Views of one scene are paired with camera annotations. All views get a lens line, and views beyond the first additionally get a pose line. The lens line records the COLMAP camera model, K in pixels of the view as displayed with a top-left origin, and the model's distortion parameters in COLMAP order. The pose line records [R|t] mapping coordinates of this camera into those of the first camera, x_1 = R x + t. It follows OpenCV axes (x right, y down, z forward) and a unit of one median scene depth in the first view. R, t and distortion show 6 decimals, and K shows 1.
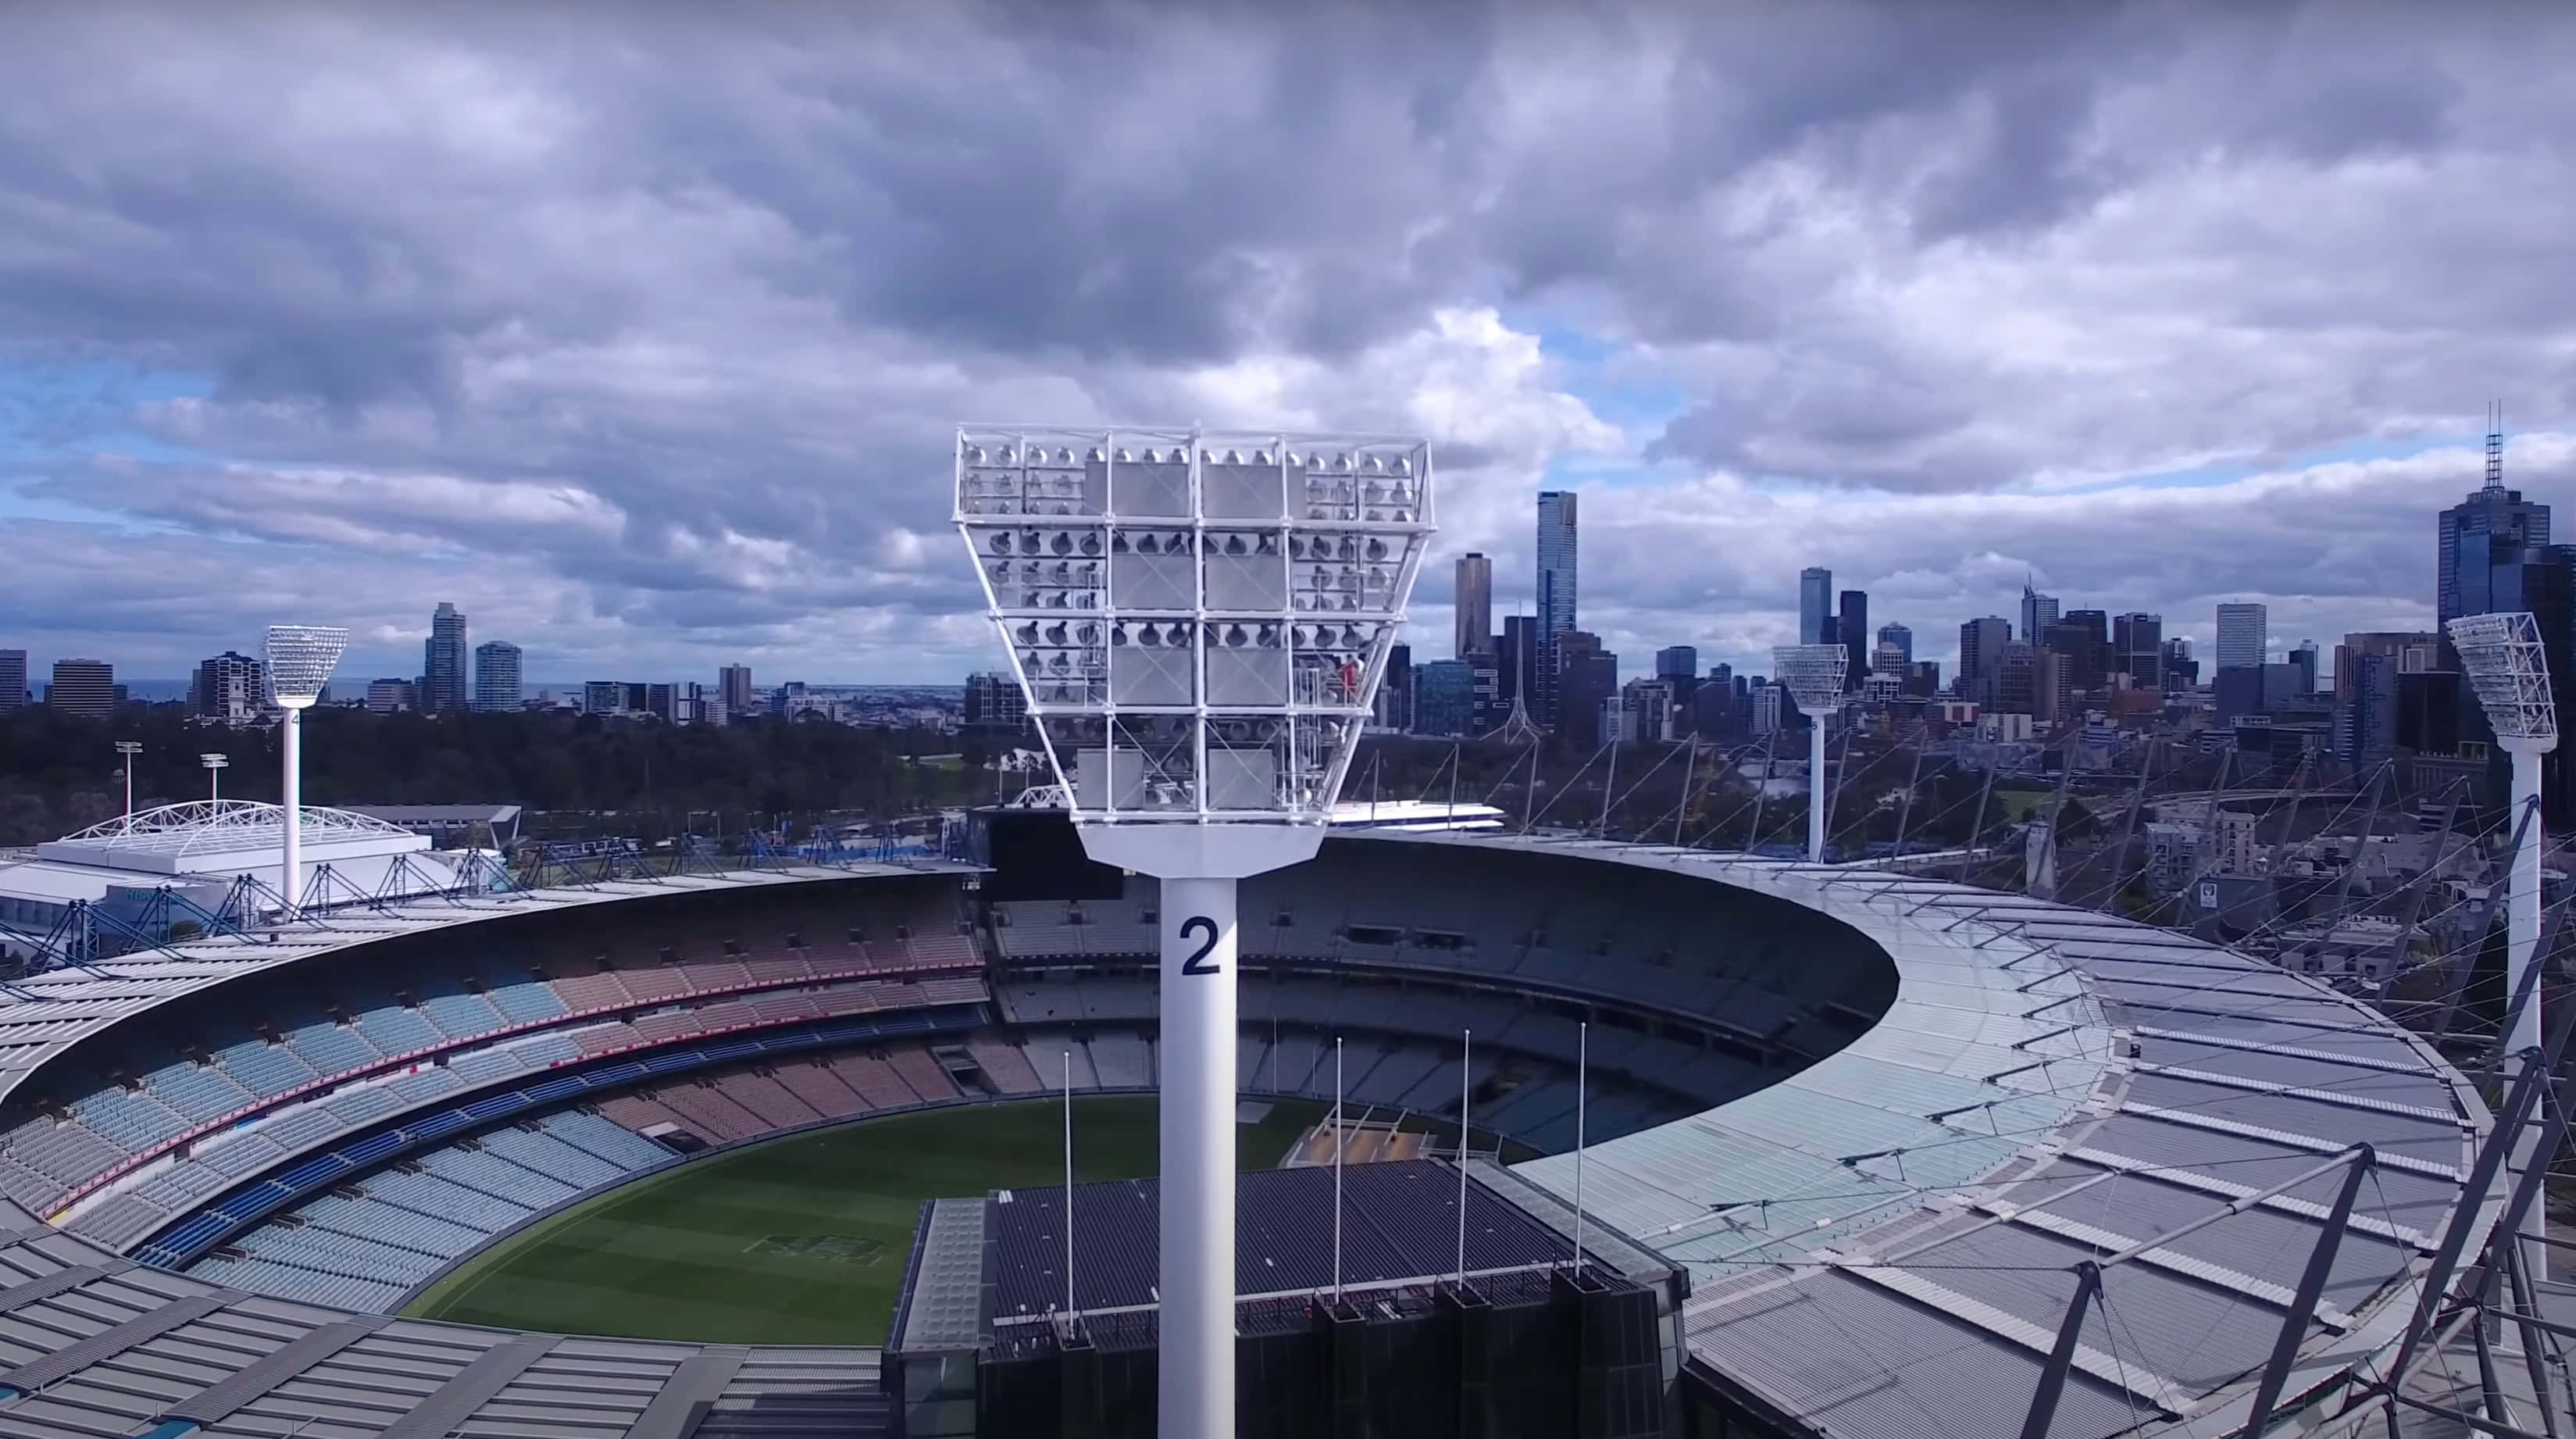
lens RADIAL K [[1564.8, 0, 1266.8], [0, 1564.8, 735.7], [0, 0, 1]] dist [-0.102931, 0.056489]
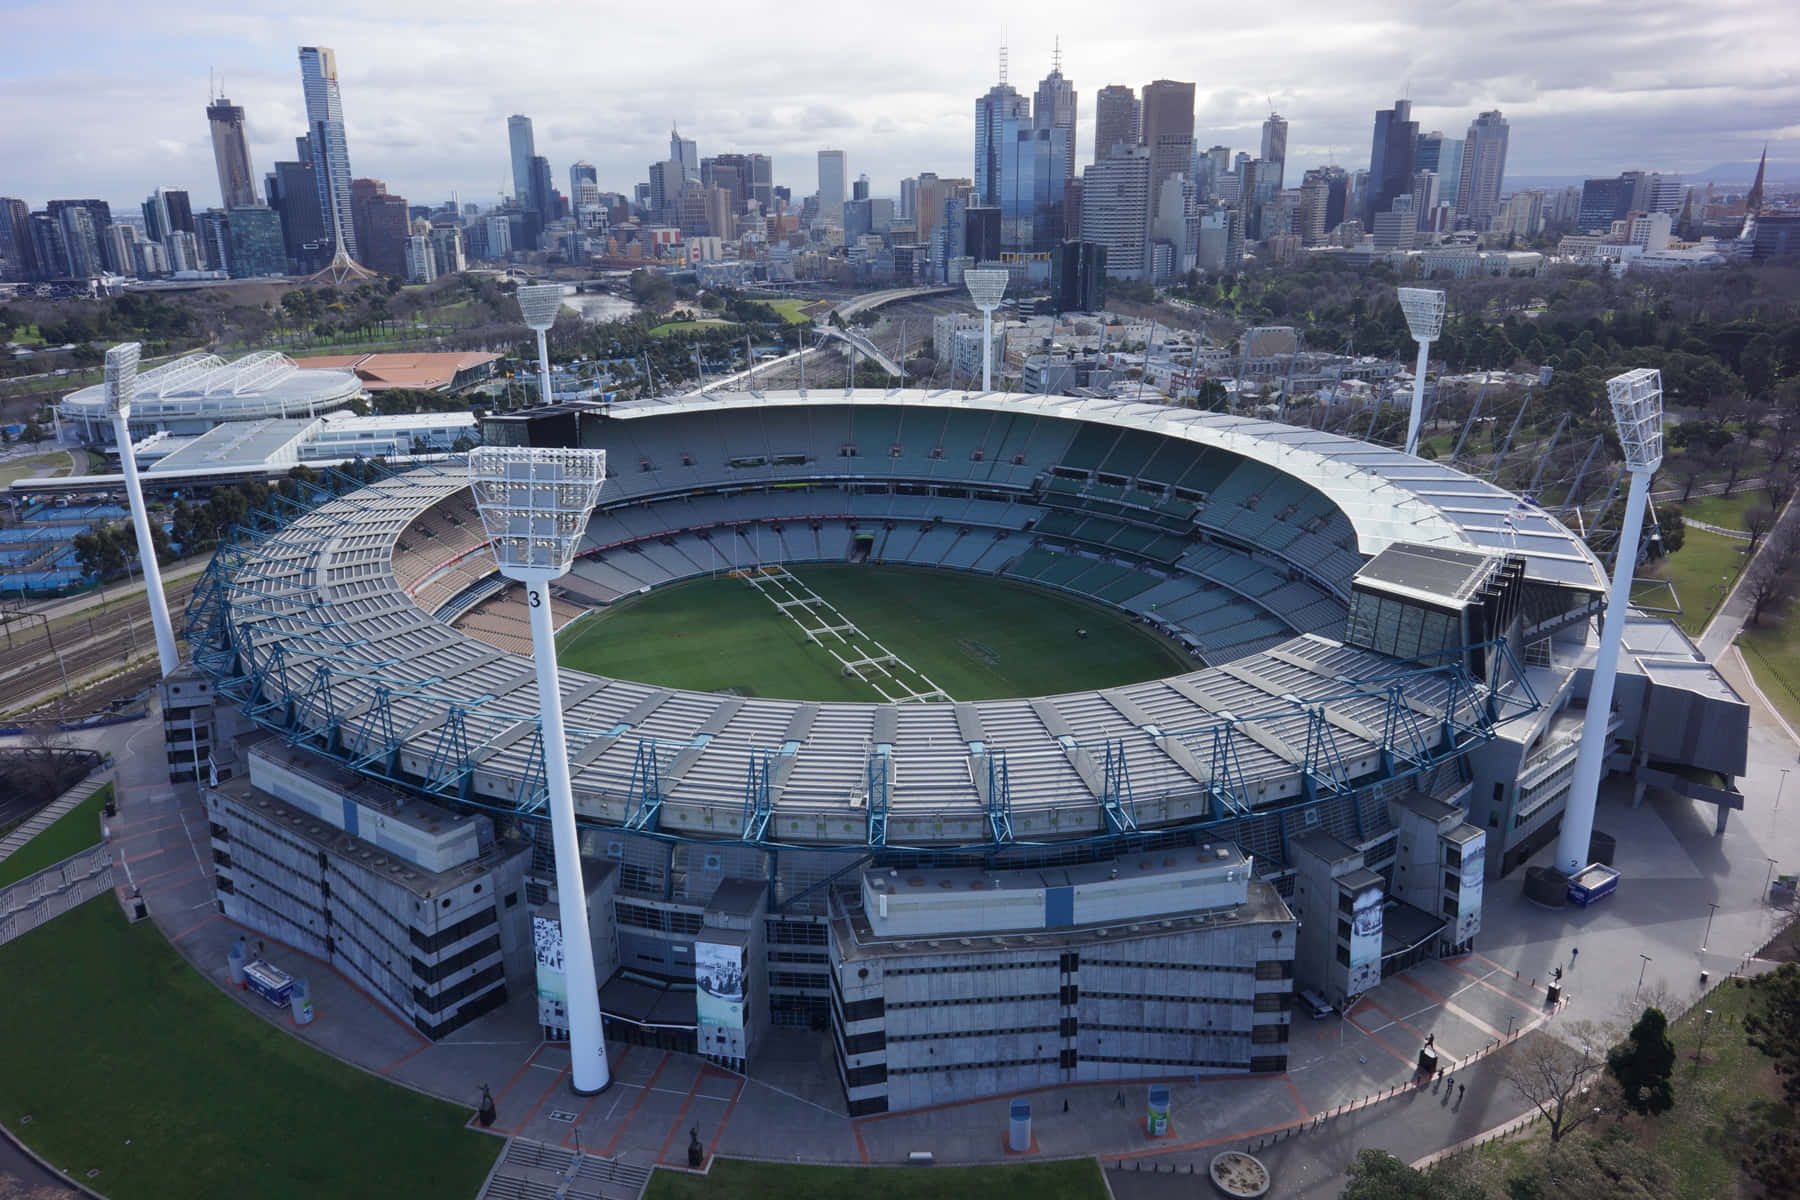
lens RADIAL K [[1214.4, 0, 887.4], [0, 1214.4, 599.6], [0, 0, 1]] dist [0.002543, -0.002859]
pose [[0.781590, -0.214852, 0.585625, -0.104316], [0.040889, 0.954439, 0.295590, -0.018729], [-0.622451, -0.207085, 0.754765, -0.013442]]
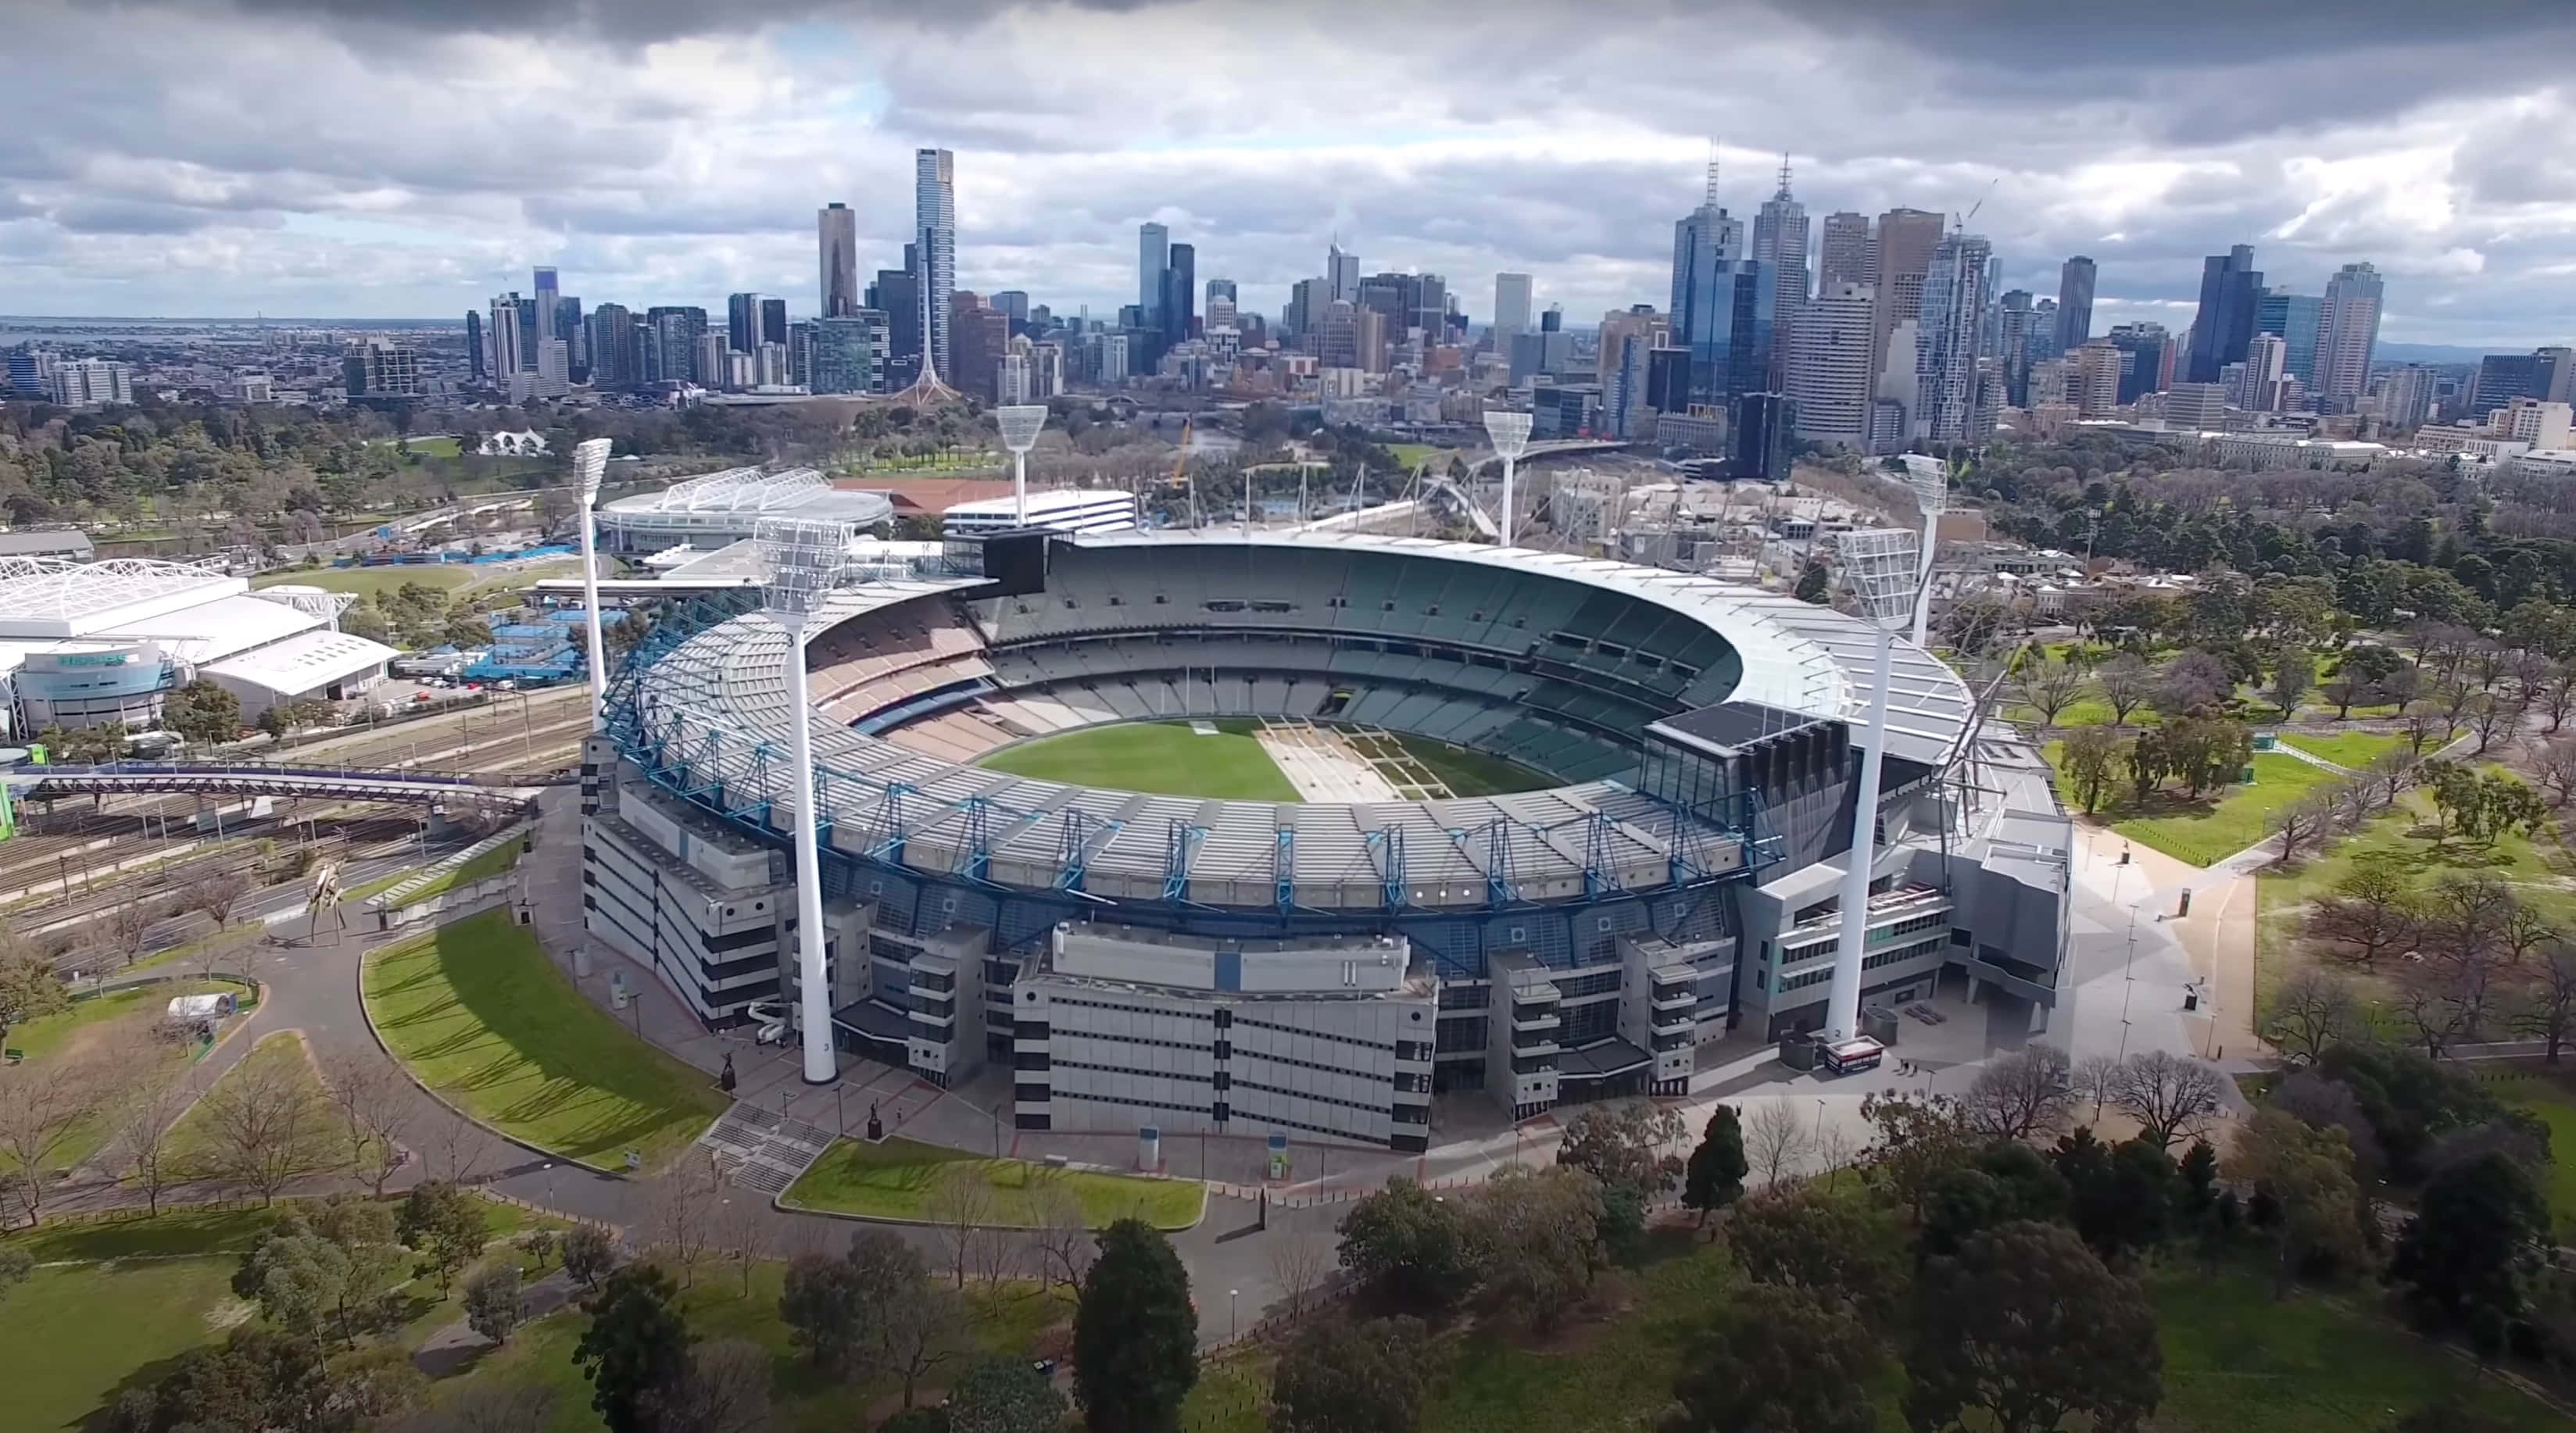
lens RADIAL K [[1564.5, 0, 1286.1], [0, 1564.5, 705.2], [0, 0, 1]] dist [-0.102931, 0.056489]
pose [[0.893495, -0.097380, 0.438387, -0.096104], [0.001112, 0.976682, 0.214686, -0.017809], [-0.449072, -0.191334, 0.872769, -0.061103]]
